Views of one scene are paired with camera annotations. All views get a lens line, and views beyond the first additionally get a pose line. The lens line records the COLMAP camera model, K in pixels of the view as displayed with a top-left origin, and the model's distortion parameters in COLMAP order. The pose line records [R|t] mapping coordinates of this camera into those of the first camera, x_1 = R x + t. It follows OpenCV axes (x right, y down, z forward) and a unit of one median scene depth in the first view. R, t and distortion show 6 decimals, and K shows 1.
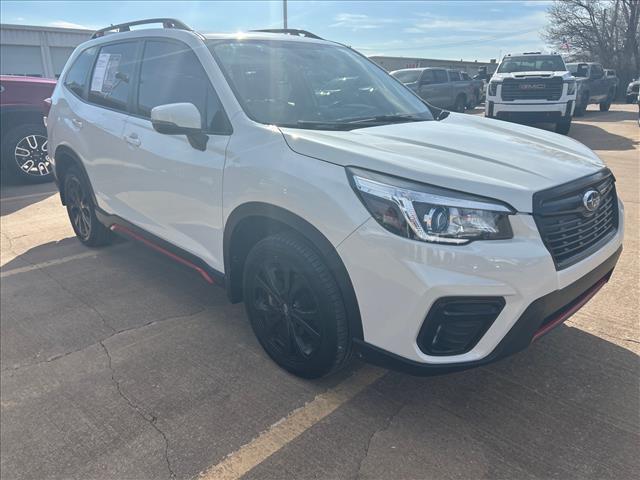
lens RADIAL K [[481.9, 0, 320.0], [0, 481.9, 240.0], [0, 0, 1]] dist [0.019848, -0.004924]
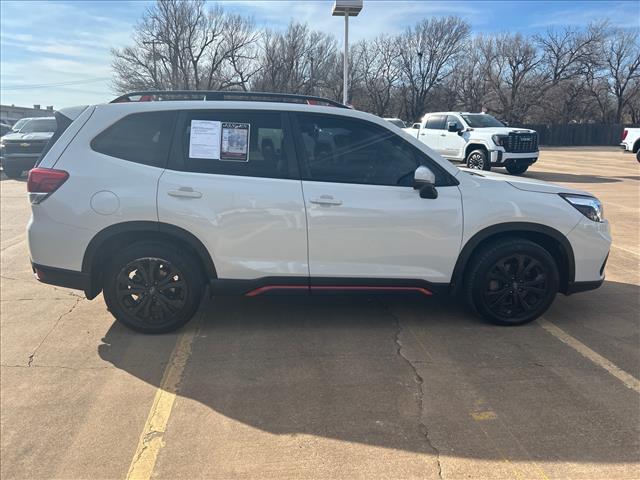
lens RADIAL K [[481.9, 0, 320.0], [0, 481.9, 240.0], [0, 0, 1]] dist [0.019848, -0.004924]
pose [[0.637635, -0.162816, 0.752936, -1.516543], [0.228824, 0.973325, 0.016690, -0.166446], [-0.735569, 0.161648, 0.657882, 0.337424]]
